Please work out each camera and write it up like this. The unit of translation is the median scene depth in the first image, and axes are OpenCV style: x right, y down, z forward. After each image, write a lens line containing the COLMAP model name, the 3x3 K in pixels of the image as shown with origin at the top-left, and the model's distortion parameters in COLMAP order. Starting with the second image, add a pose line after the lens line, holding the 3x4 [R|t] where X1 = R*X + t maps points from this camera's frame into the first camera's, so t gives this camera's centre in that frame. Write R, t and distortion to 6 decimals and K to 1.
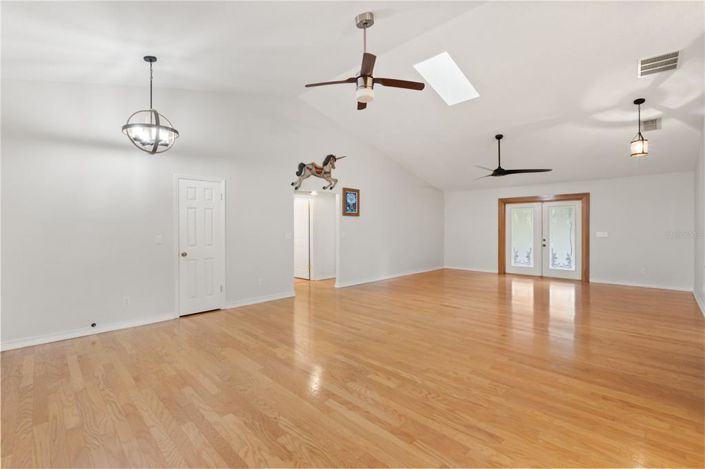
lens RADIAL K [[313.5, 0, 356.6], [0, 313.5, 229.3], [0, 0, 1]] dist [0.001086, 0.000791]
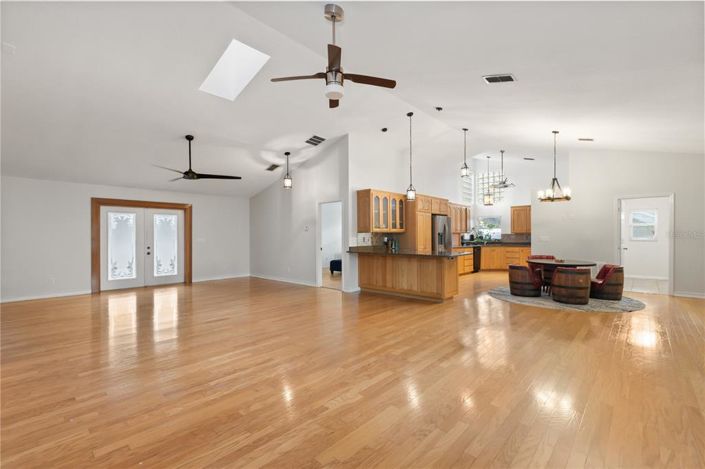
lens RADIAL K [[313.5, 0, 356.6], [0, 313.5, 229.3], [0, 0, 1]] dist [0.001086, 0.000791]
pose [[-0.037953, 0.025309, 0.998959, -0.421325], [0.008138, 0.999654, -0.025017, 0.007632], [-0.999246, 0.007180, -0.038146, 0.432204]]
